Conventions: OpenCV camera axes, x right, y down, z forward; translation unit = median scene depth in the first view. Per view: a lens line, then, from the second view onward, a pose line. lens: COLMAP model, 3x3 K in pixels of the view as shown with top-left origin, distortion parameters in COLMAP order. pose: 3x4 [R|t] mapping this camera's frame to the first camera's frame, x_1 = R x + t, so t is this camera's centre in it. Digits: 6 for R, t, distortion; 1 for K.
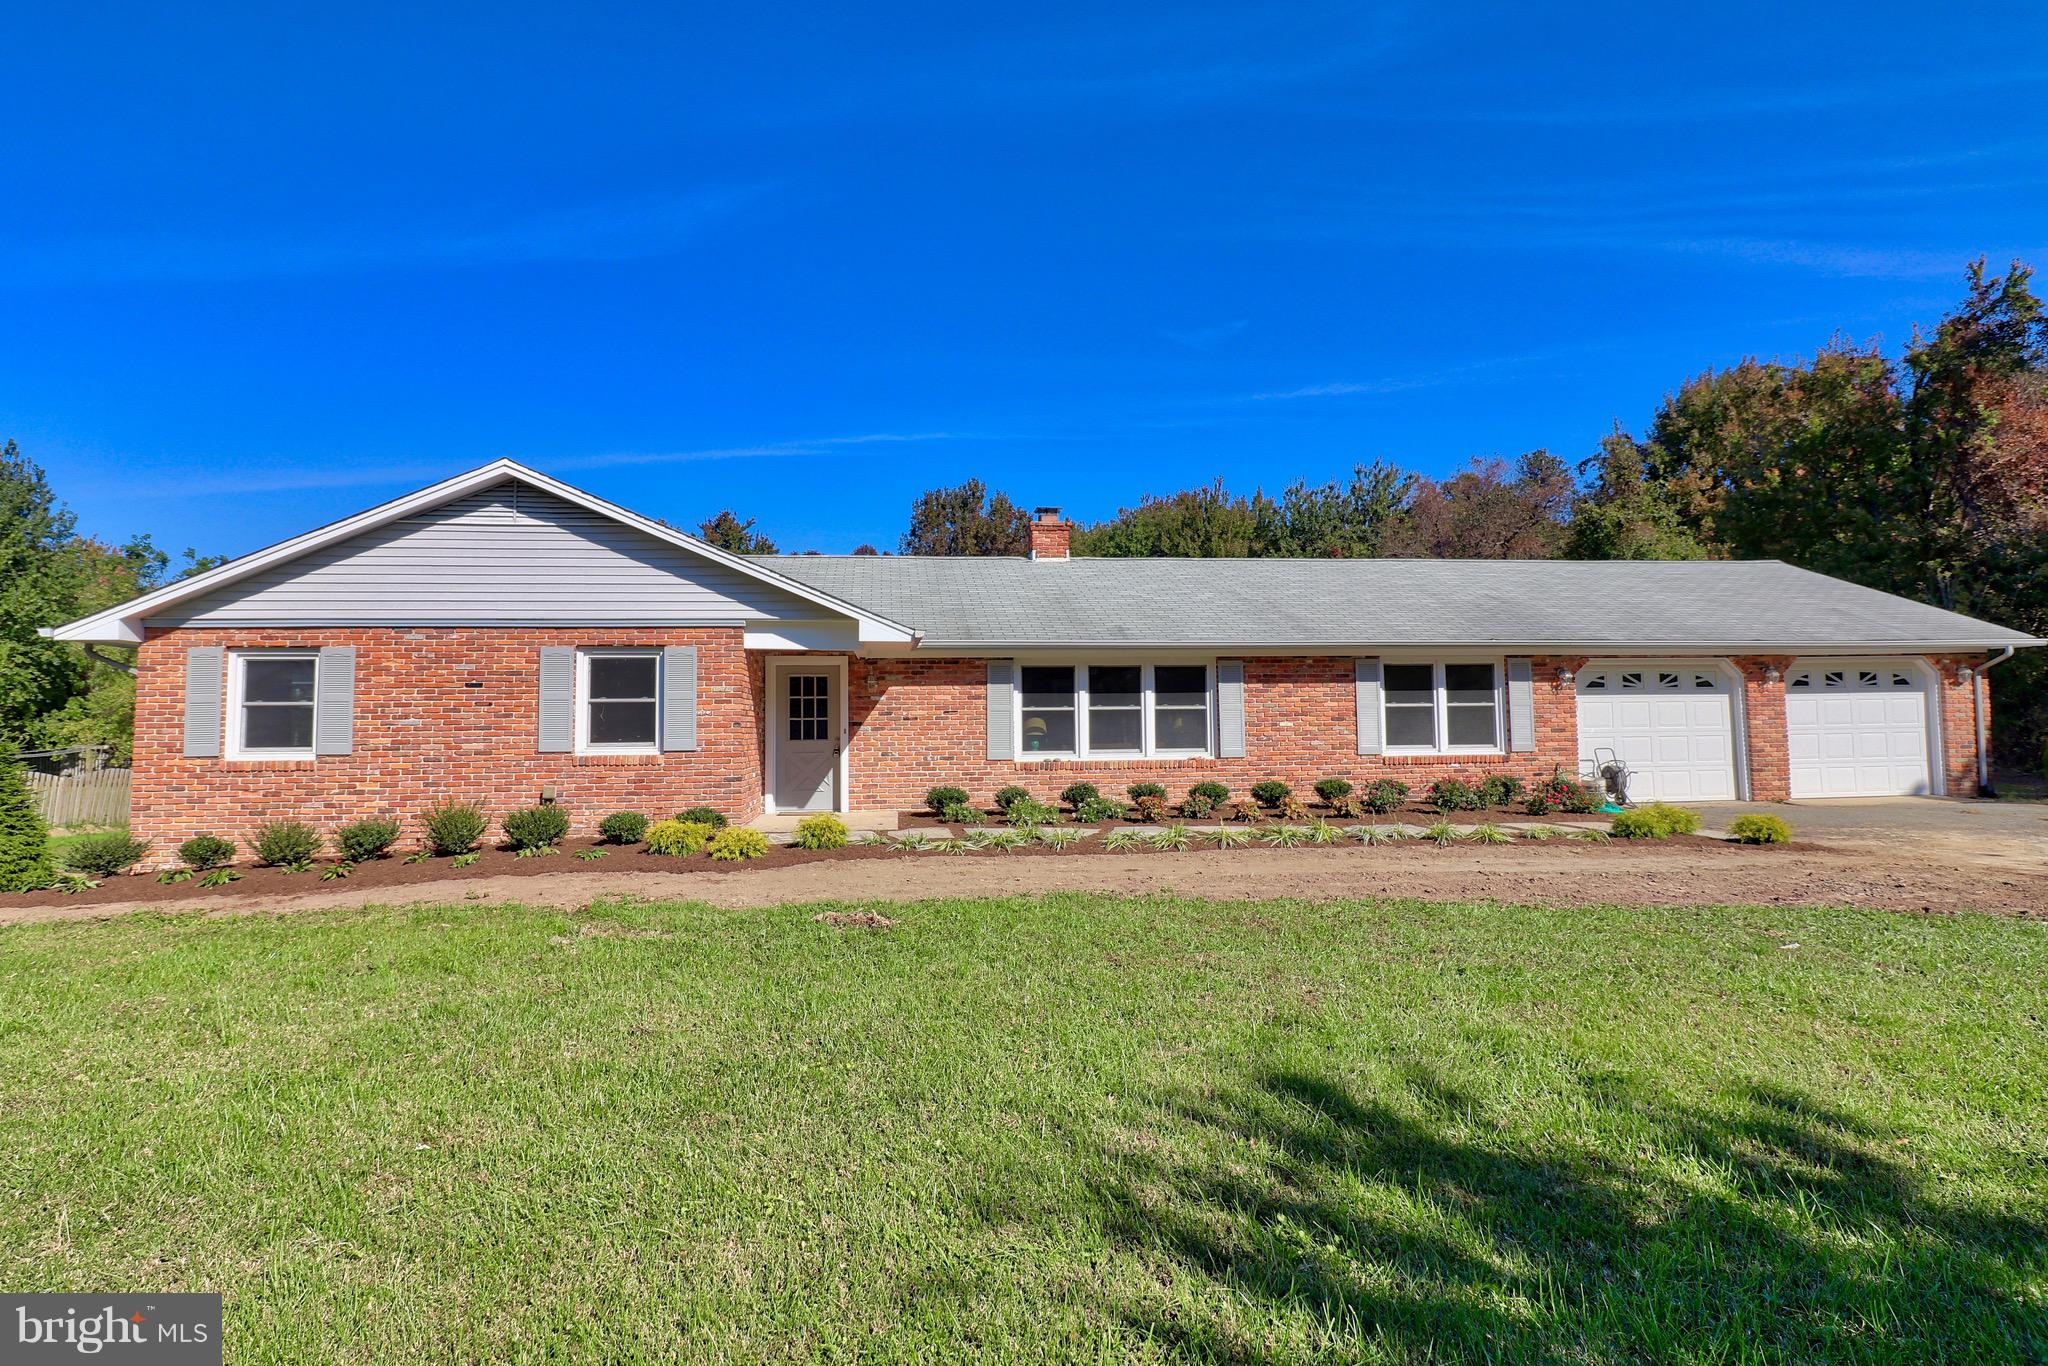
lens RADIAL K [[1014.1, 0, 1024.0], [0, 1014.1, 659.6], [0, 0, 1]] dist [0.002109, -0.013948]
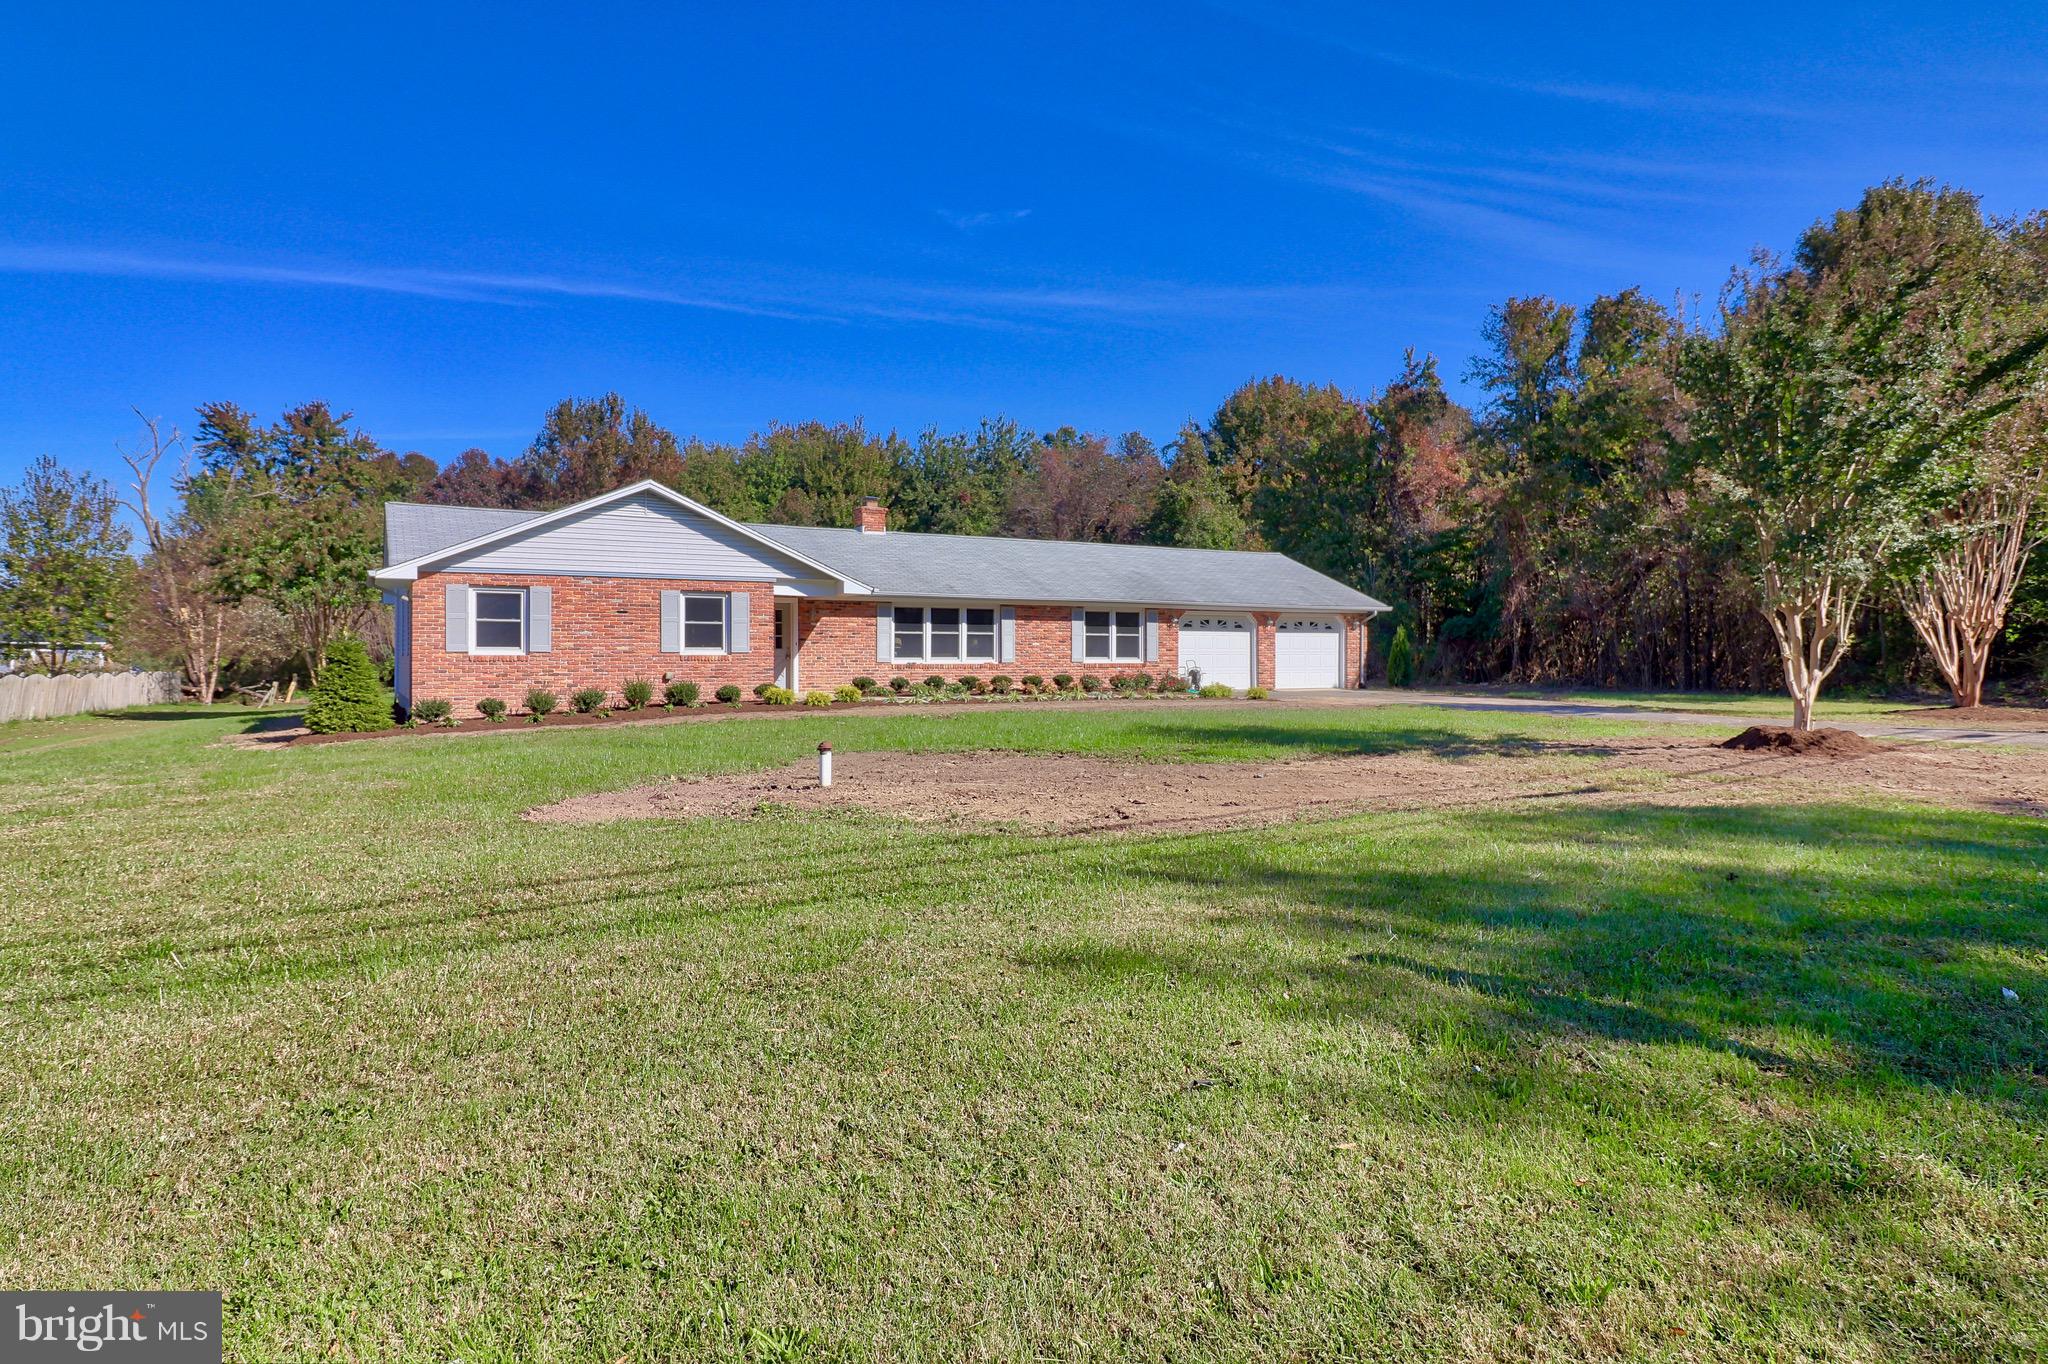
lens RADIAL K [[1105.1, 0, 1028.6], [0, 1105.1, 655.6], [0, 0, 1]] dist [-0.005142, -0.000471]
pose [[0.919262, 0.012052, 0.393461, -0.505613], [-0.038387, 0.997512, 0.059132, -0.029003], [-0.391770, -0.069462, 0.917438, -0.751358]]
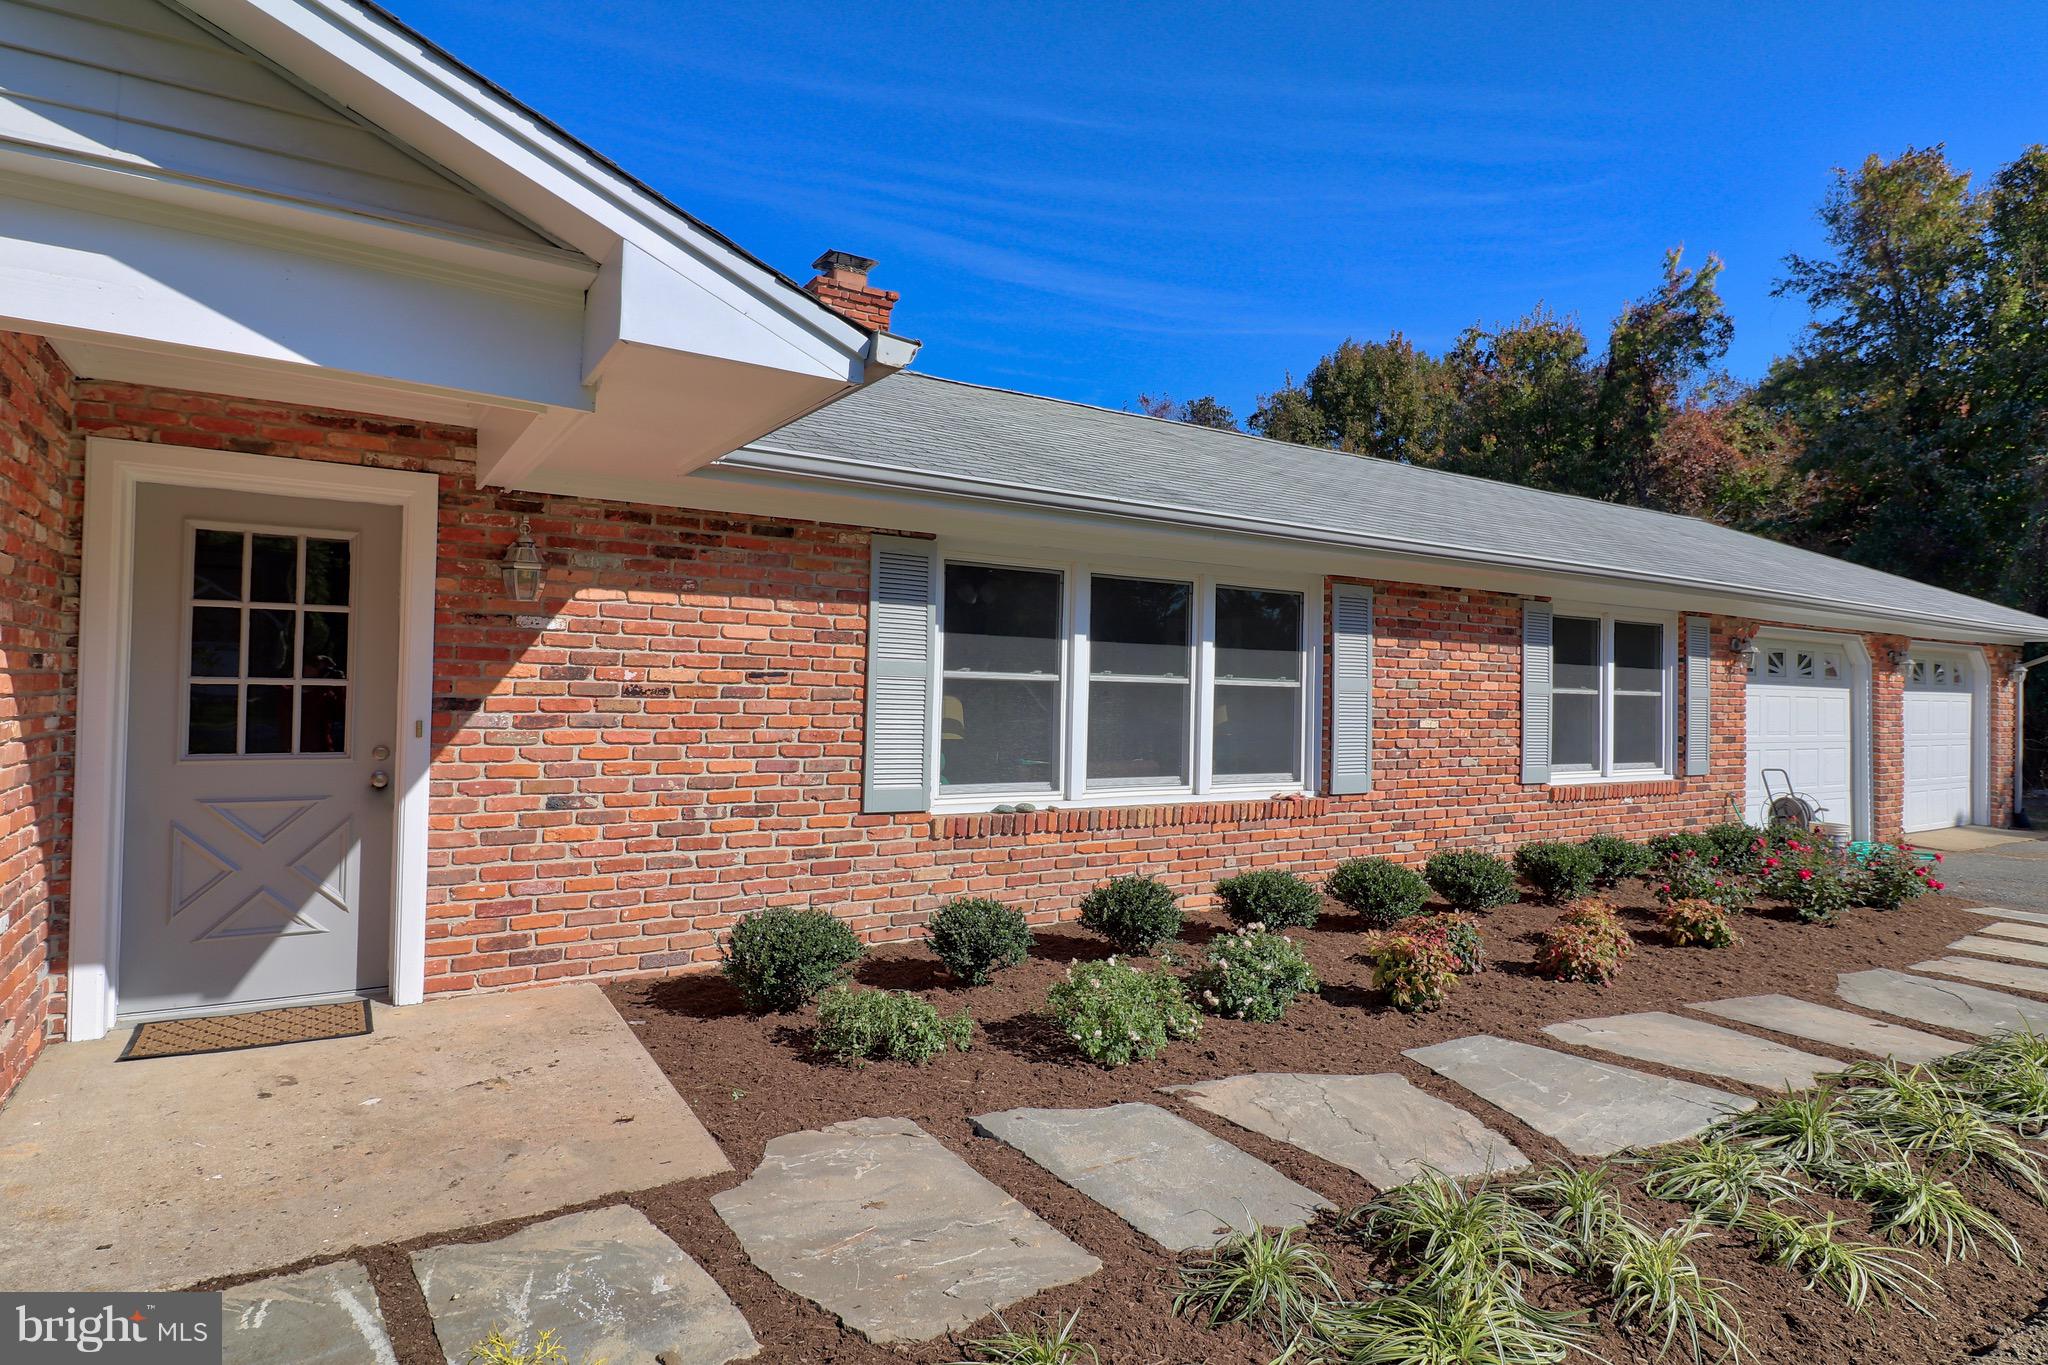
lens RADIAL K [[1105.1, 0, 1028.6], [0, 1105.1, 656.1], [0, 0, 1]] dist [-0.005142, -0.000471]
pose [[0.905333, 0.044236, 0.422393, -0.143594], [-0.060833, 0.997812, 0.025889, 0.029006], [-0.420323, -0.049134, 0.906043, 0.600006]]
